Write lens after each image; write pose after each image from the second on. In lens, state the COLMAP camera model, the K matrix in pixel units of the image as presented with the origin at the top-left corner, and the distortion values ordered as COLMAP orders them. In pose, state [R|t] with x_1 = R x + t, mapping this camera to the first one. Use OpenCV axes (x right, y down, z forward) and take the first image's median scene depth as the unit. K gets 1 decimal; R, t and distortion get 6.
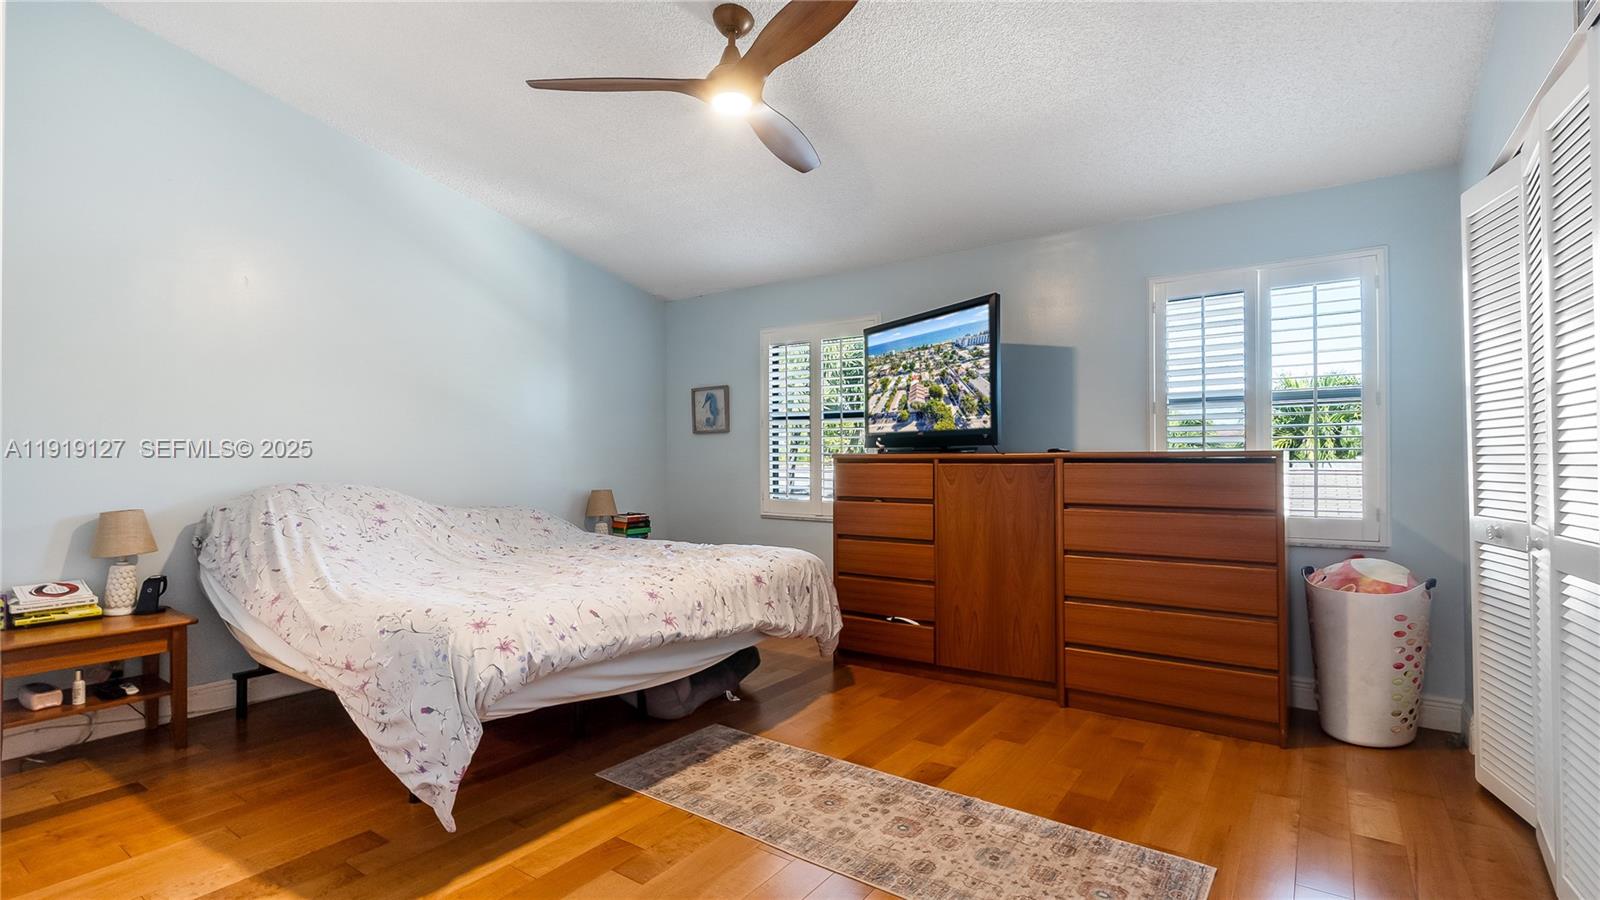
lens RADIAL K [[718.8, 0, 799.4], [0, 718.8, 443.6], [0, 0, 1]] dist [-0.004003, -0.000110]
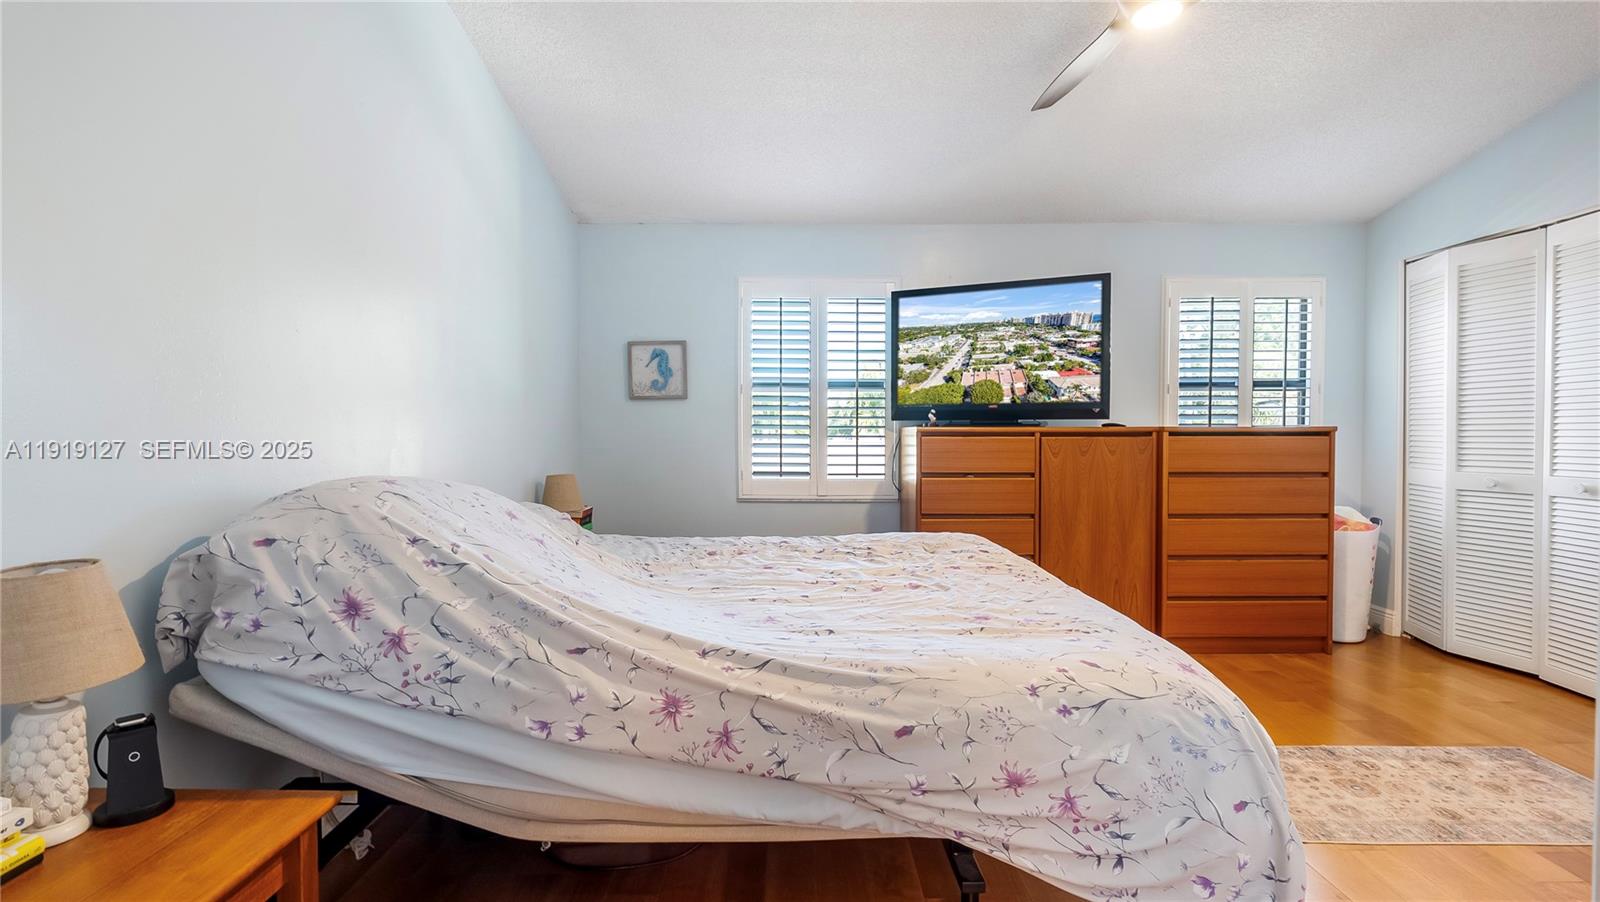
lens RADIAL K [[718.8, 0, 799.4], [0, 718.8, 444.6], [0, 0, 1]] dist [-0.004003, -0.000110]
pose [[0.819339, -0.004410, 0.573292, -0.633717], [-0.014145, 0.999510, 0.027905, 0.015247], [-0.573135, -0.030973, 0.818876, 0.366300]]
